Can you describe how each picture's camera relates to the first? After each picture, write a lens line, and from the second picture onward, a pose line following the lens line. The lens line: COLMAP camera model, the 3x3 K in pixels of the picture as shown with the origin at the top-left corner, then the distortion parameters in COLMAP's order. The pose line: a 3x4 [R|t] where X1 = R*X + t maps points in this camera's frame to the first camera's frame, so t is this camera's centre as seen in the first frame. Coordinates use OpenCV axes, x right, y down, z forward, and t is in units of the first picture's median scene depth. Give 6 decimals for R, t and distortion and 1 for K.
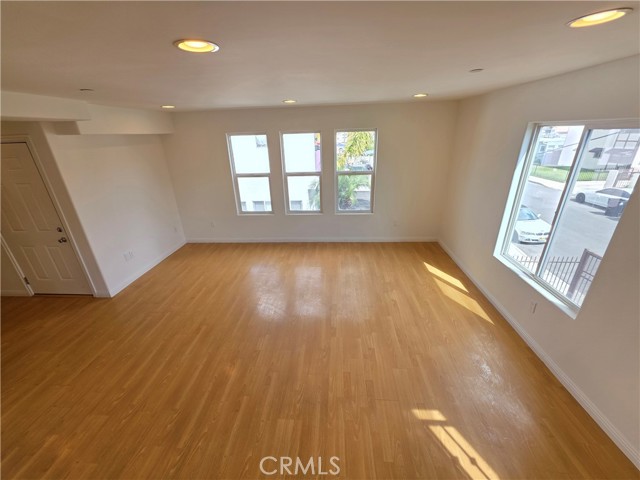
lens RADIAL K [[253.7, 0, 318.7], [0, 253.7, 241.0], [0, 0, 1]] dist [0.000565, 0.000350]
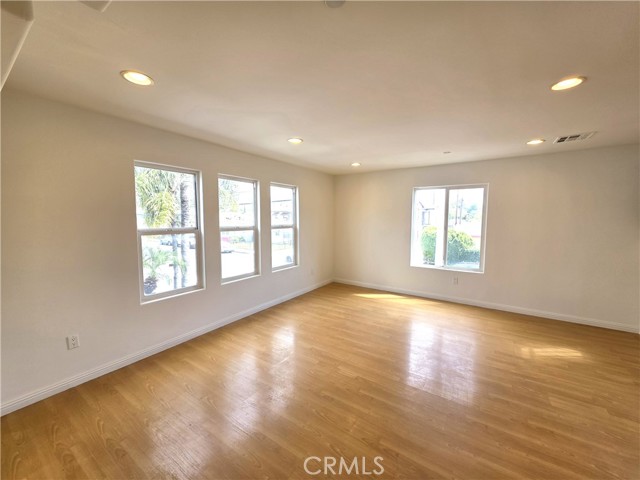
lens RADIAL K [[253.7, 0, 317.4], [0, 253.7, 239.5], [0, 0, 1]] dist [0.000565, 0.000350]
pose [[0.508819, -0.041705, 0.859862, -0.828595], [0.323182, 0.935024, -0.145891, -0.046332], [-0.797907, 0.352124, 0.489237, 0.562152]]
